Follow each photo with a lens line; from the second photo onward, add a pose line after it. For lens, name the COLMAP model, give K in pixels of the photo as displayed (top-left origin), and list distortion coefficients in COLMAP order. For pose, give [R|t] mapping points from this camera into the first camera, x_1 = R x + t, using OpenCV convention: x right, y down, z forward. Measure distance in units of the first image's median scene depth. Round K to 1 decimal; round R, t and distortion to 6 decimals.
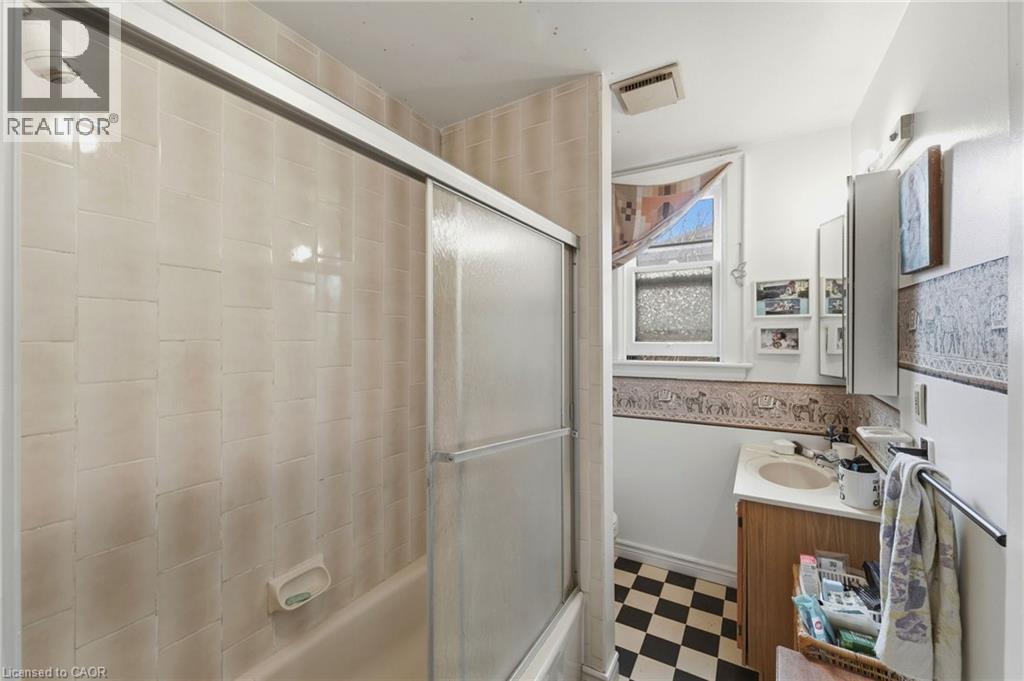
lens RADIAL K [[415.6, 0, 506.6], [0, 415.6, 339.6], [0, 0, 1]] dist [-0.000195, 0.000058]
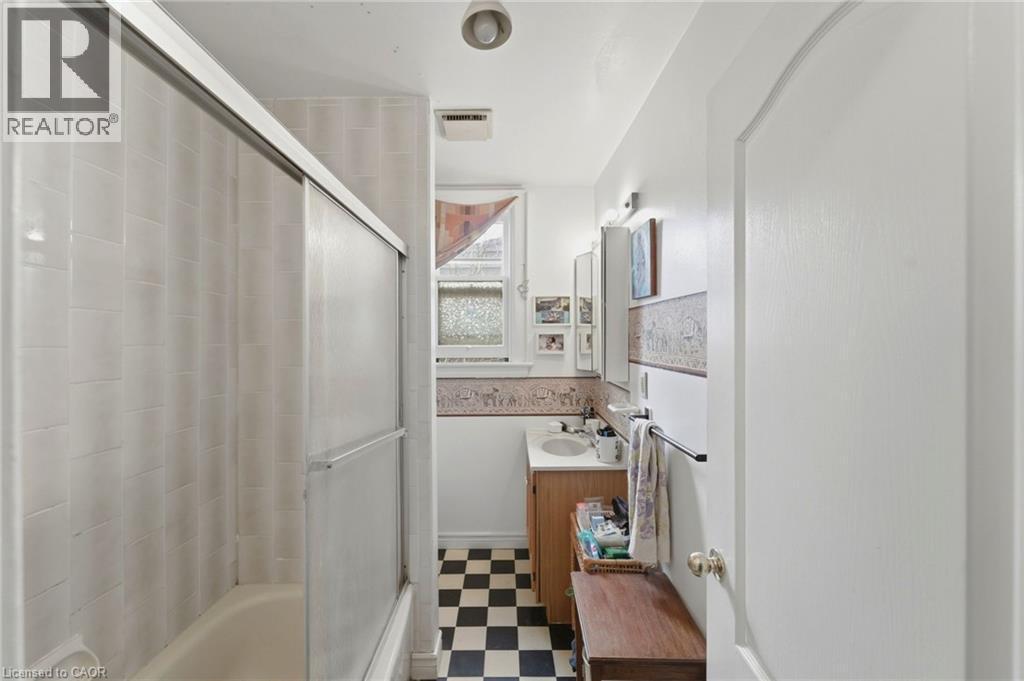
lens RADIAL K [[421.4, 0, 507.1], [0, 421.4, 341.8], [0, 0, 1]] dist [0.000018, 0.000401]
pose [[0.855095, -0.002908, 0.518463, -0.163391], [0.004387, 0.999989, -0.001627, -0.002864], [-0.518452, 0.003666, 0.855099, -0.041260]]
